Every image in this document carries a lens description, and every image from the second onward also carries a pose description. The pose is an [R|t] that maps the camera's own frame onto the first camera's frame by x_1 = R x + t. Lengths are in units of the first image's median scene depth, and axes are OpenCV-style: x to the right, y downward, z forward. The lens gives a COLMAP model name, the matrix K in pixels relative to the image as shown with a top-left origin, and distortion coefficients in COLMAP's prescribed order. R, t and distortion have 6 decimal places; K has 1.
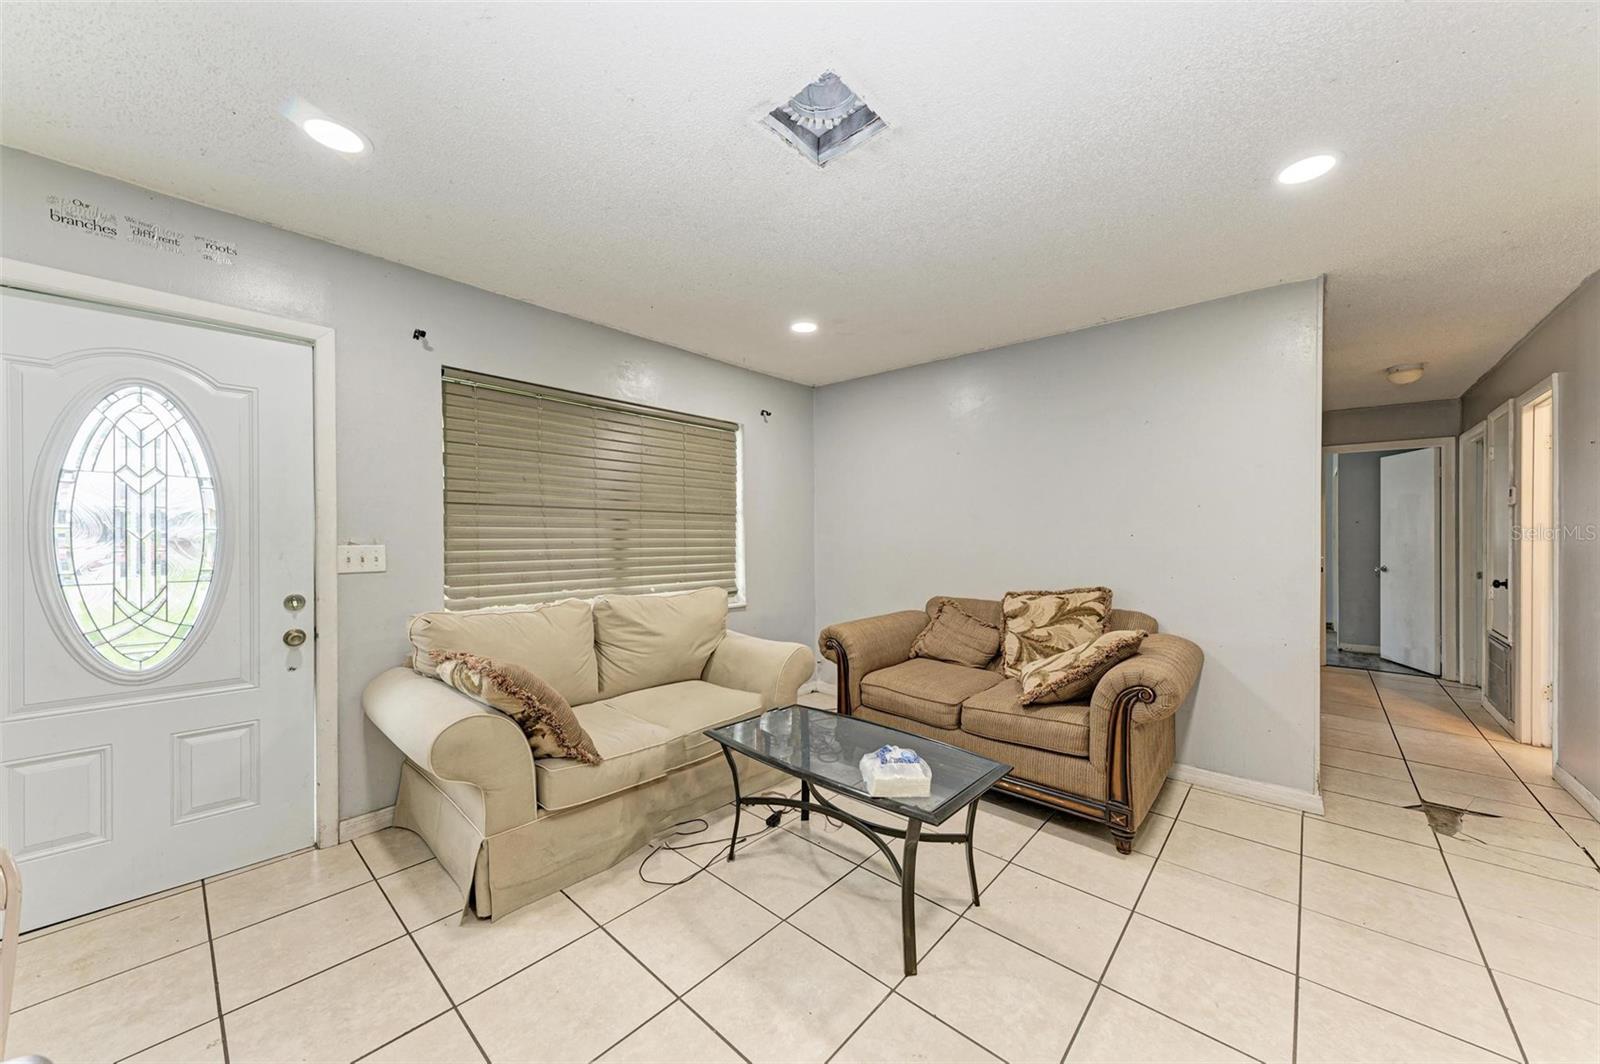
lens RADIAL K [[563.3, 0, 796.1], [0, 563.3, 533.8], [0, 0, 1]] dist [0.001749, -0.000160]
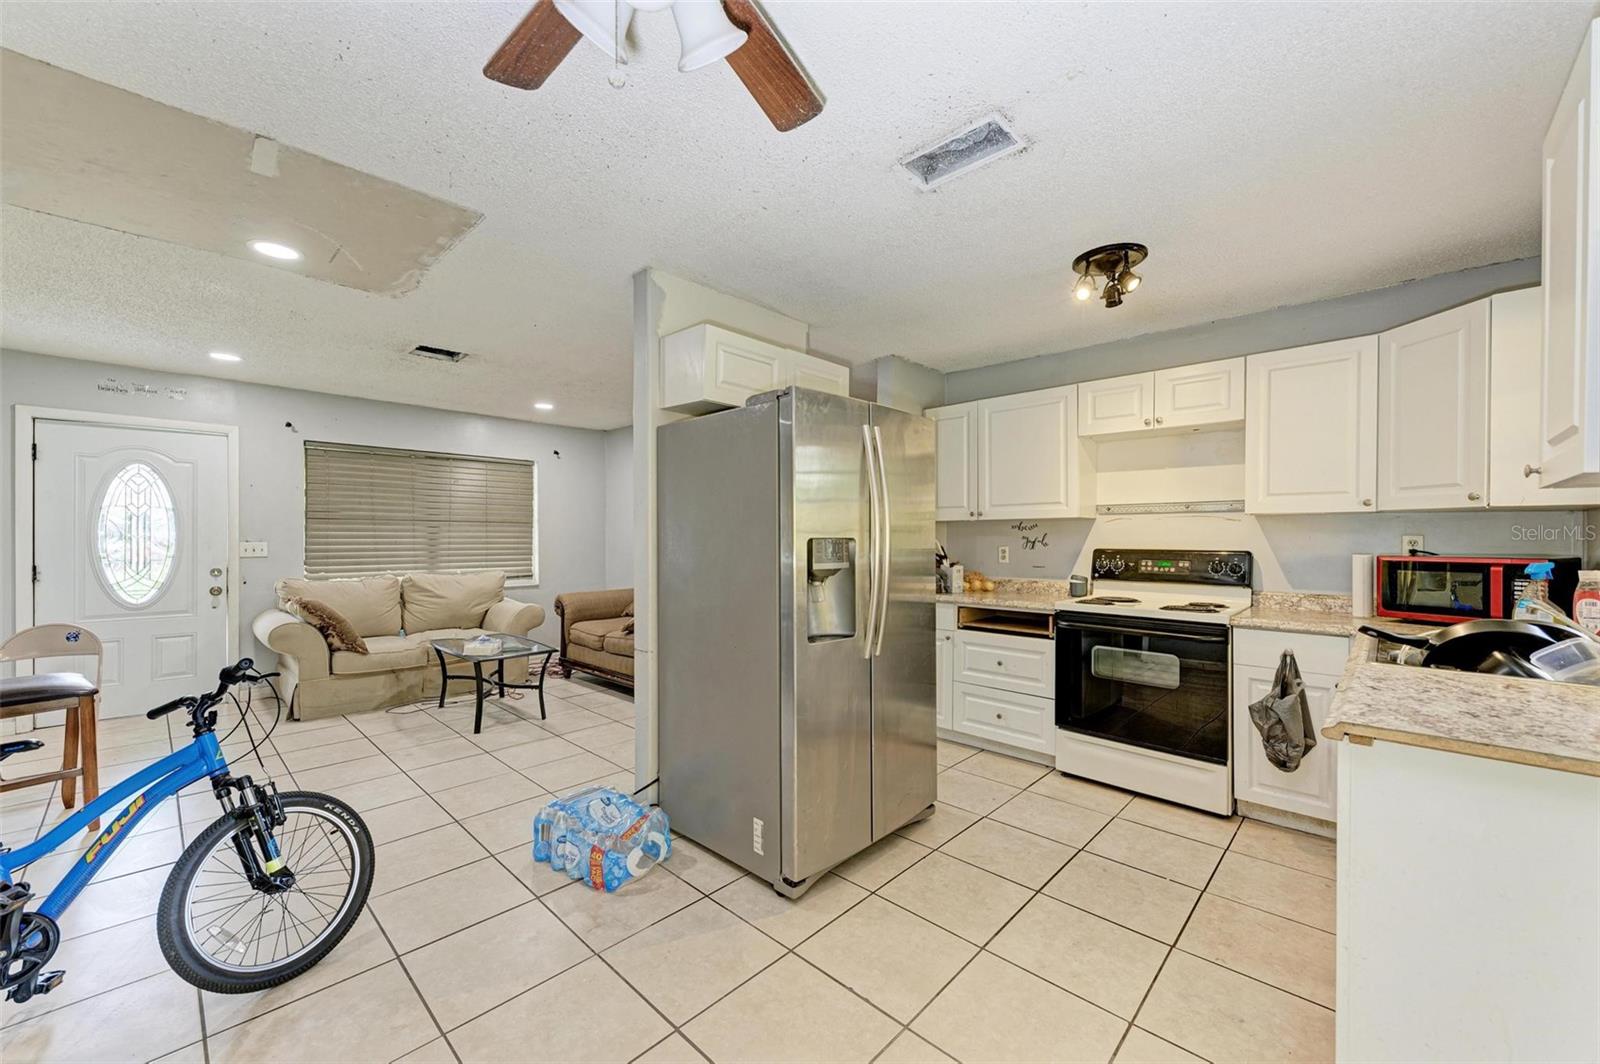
lens RADIAL K [[608.7, 0, 800.0], [0, 608.7, 532.0], [0, 0, 1]] dist [0.015034, -0.006672]
pose [[0.999617, -0.000679, -0.027663, 1.064816], [0.000498, 0.999978, -0.006542, 0.000514], [0.027667, 0.006525, 0.999596, -0.948906]]
